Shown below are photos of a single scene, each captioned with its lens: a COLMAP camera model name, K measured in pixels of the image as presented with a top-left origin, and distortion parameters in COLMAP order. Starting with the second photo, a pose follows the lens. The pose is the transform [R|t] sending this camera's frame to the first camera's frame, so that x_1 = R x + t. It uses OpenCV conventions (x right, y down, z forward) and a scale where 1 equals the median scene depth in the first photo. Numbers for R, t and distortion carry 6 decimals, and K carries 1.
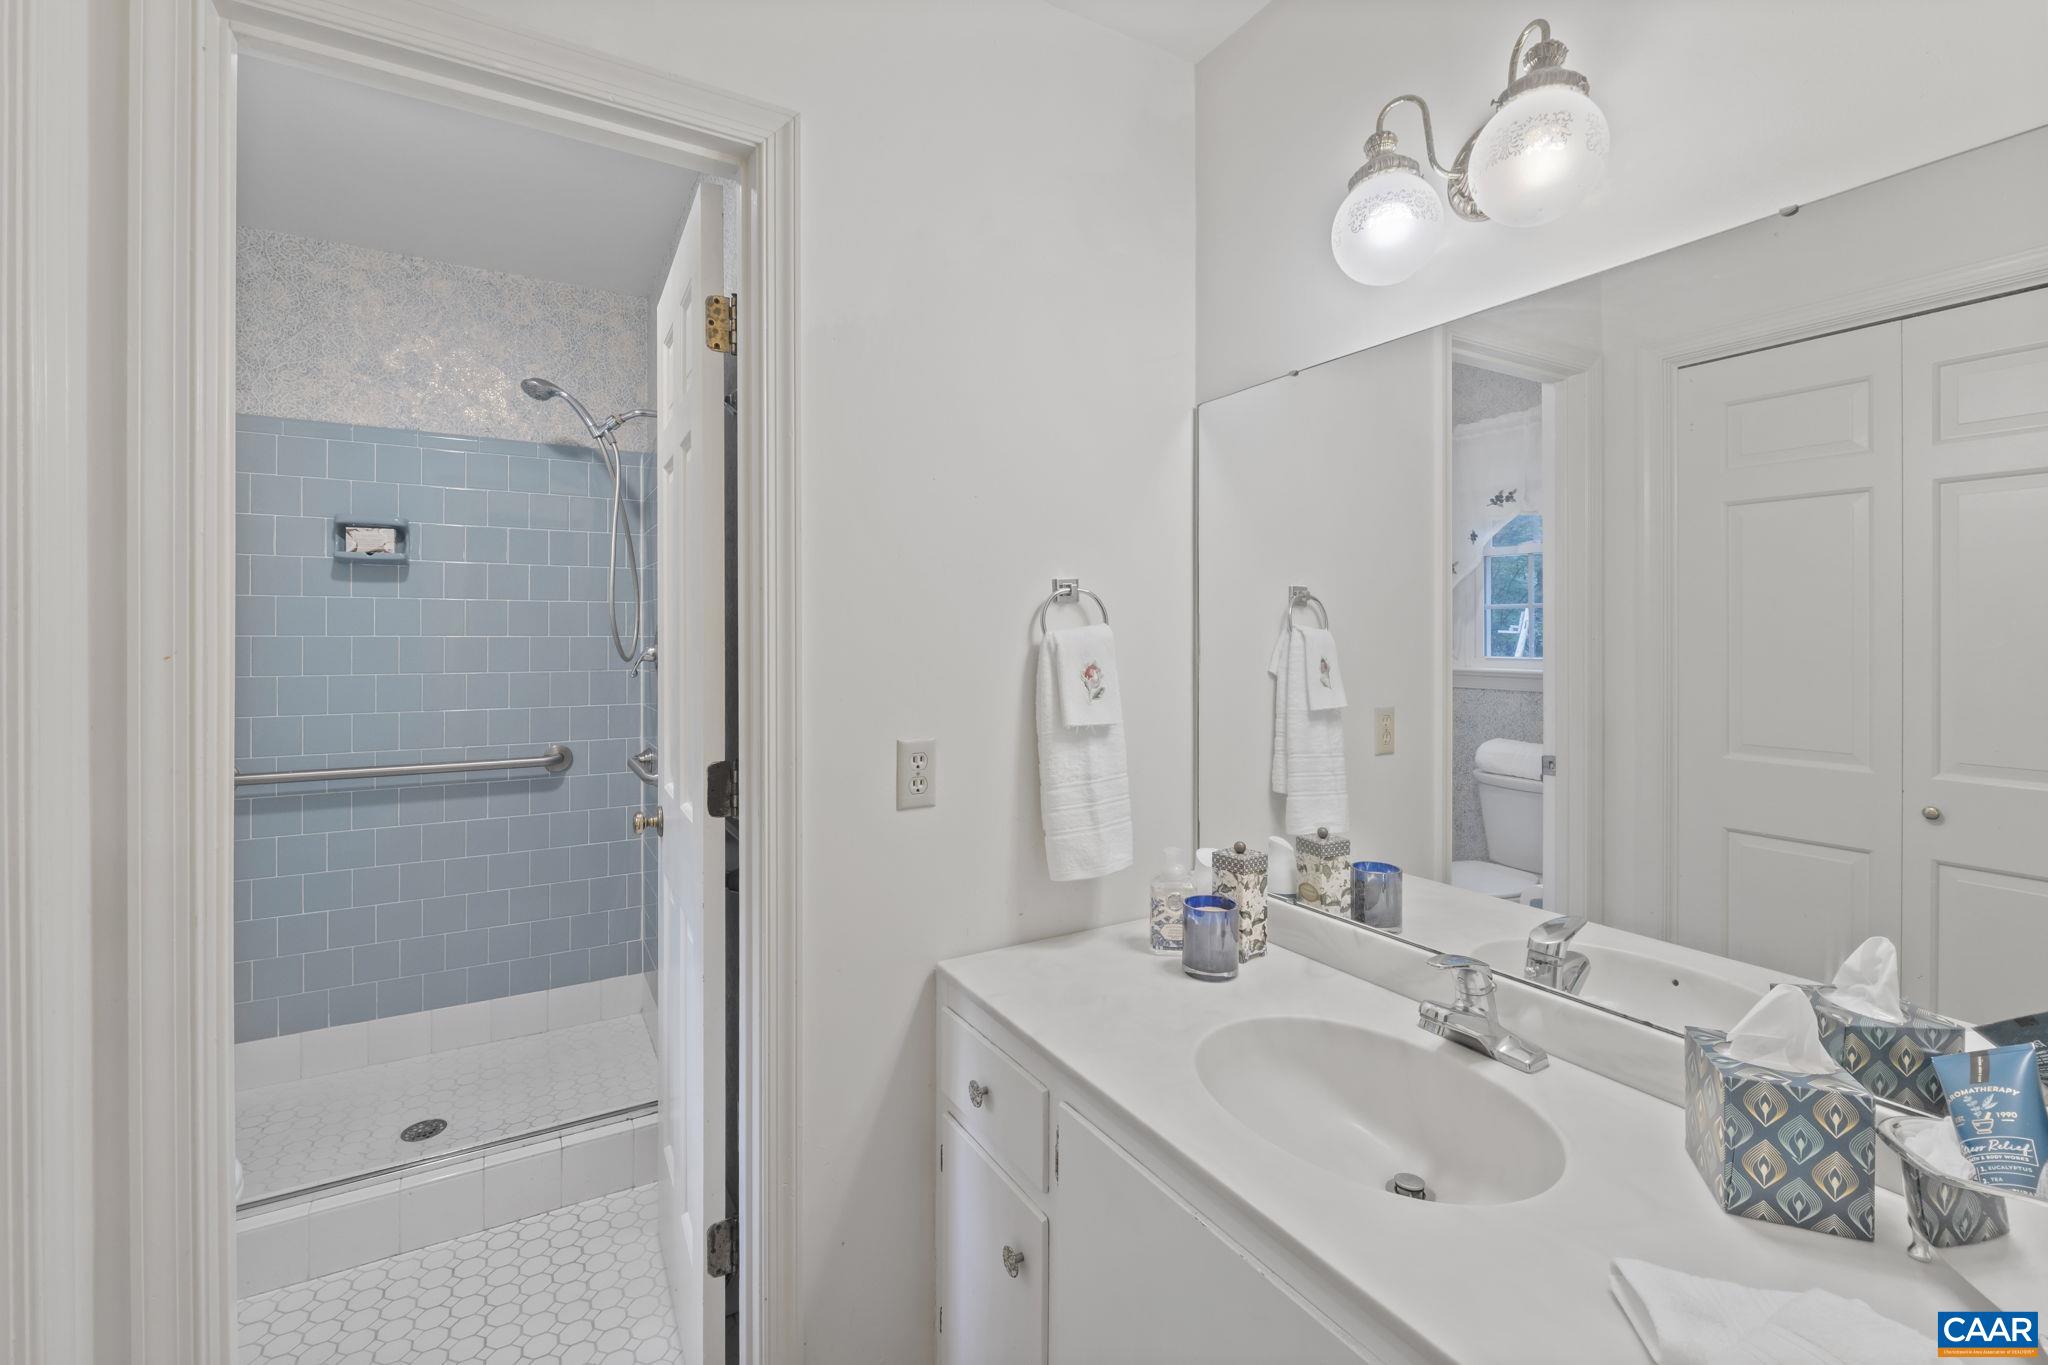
lens RADIAL K [[862.9, 0, 1009.6], [0, 862.9, 653.1], [0, 0, 1]] dist [-0.000745, 0.000066]
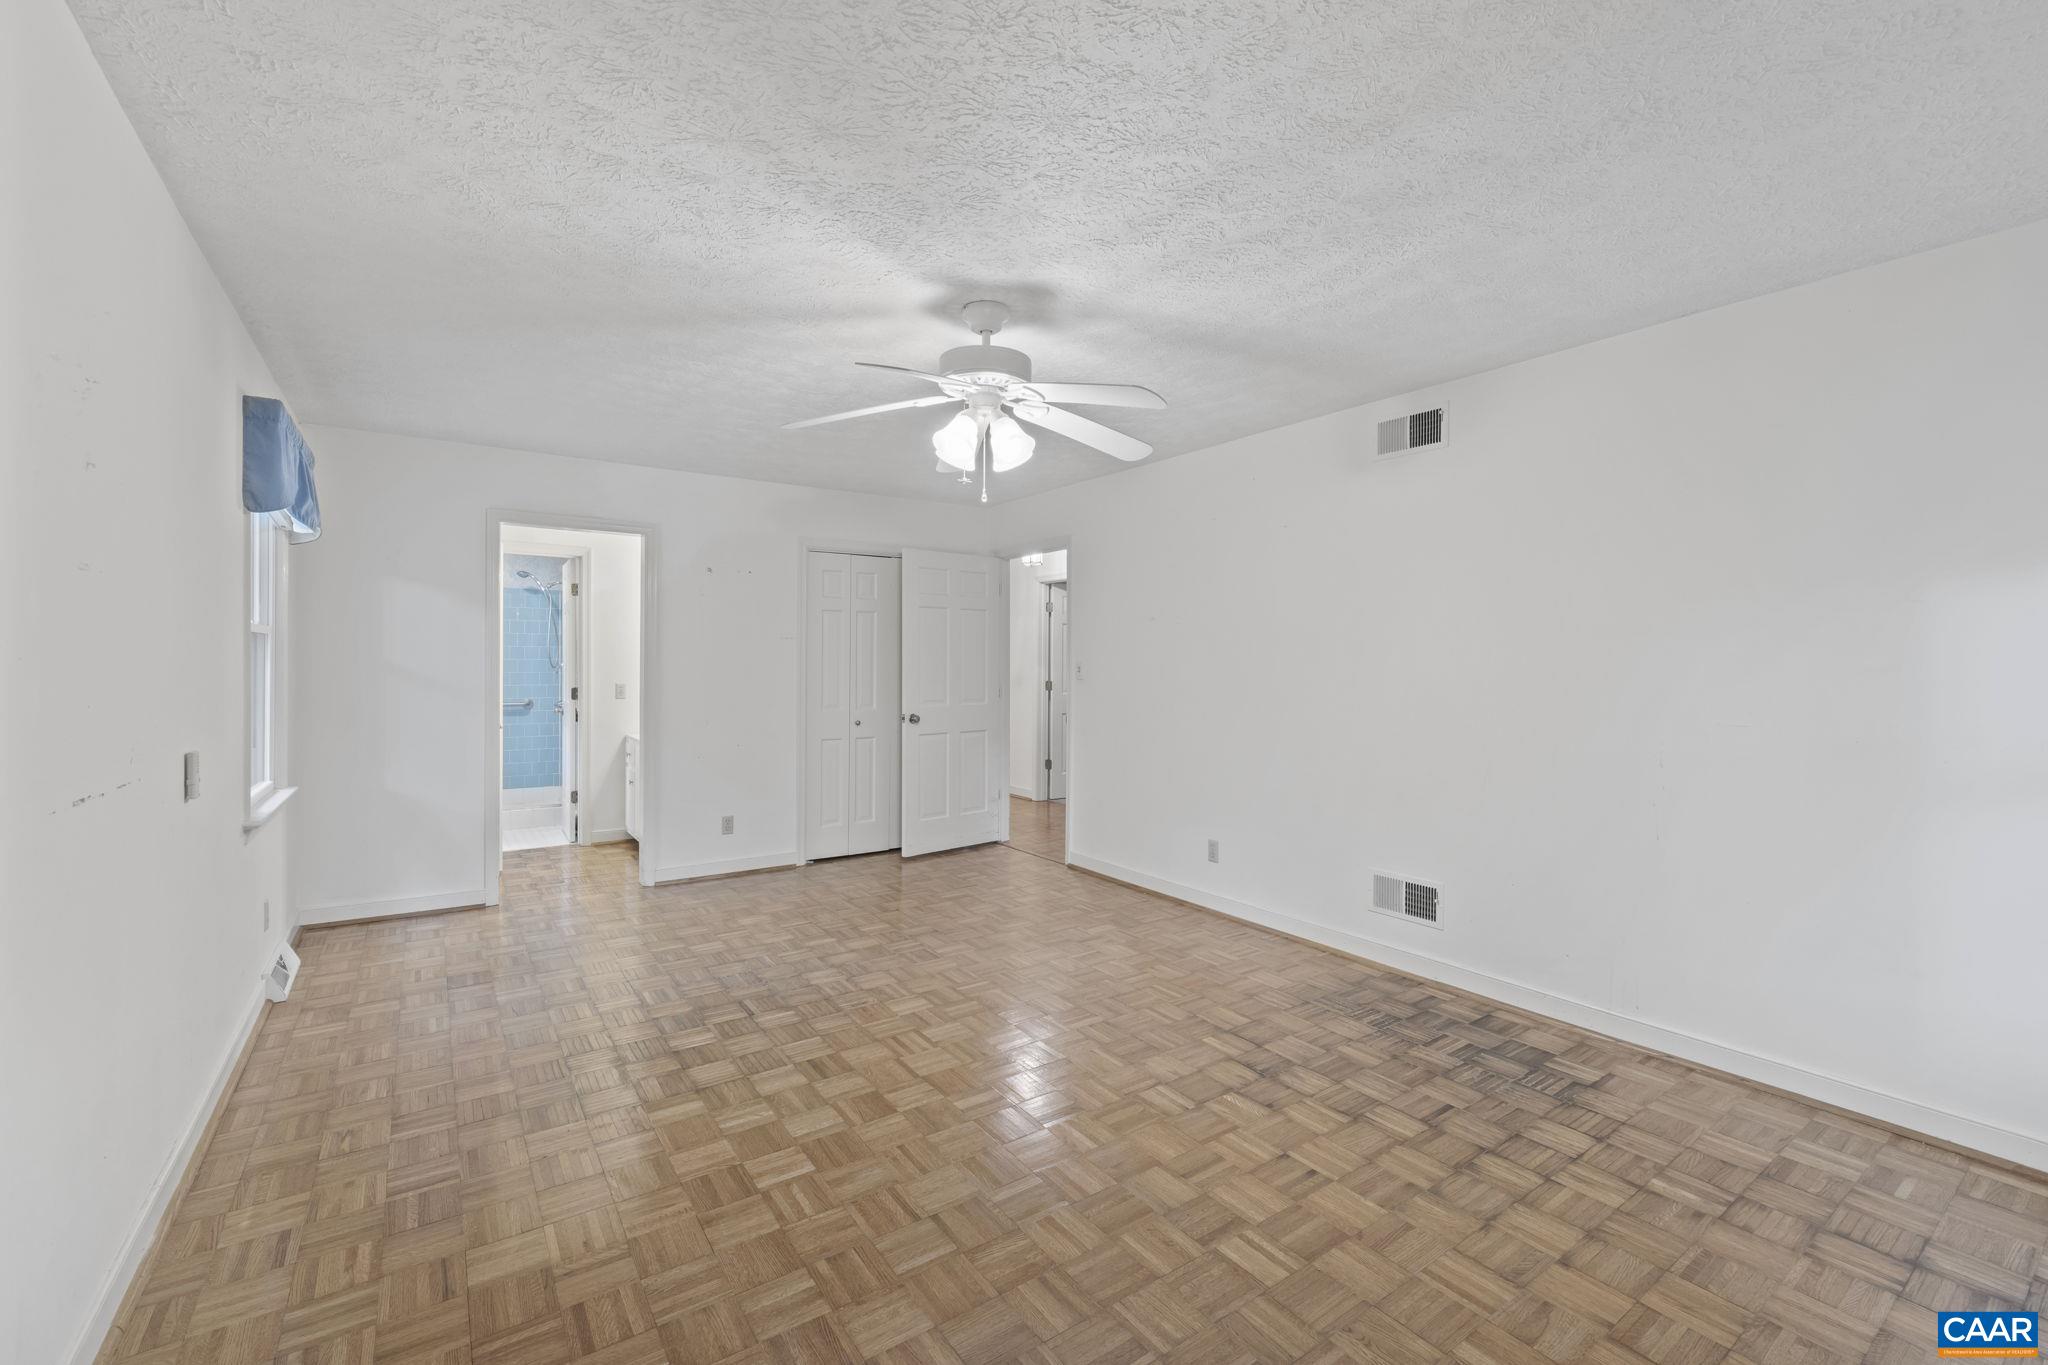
lens RADIAL K [[862.9, 0, 1009.6], [0, 862.9, 653.1], [0, 0, 1]] dist [-0.000745, 0.000066]
pose [[0.997854, -0.004947, 0.065292, 1.543747], [0.006382, 0.999742, -0.021791, 0.053843], [-0.065167, 0.022161, 0.997628, -3.431612]]
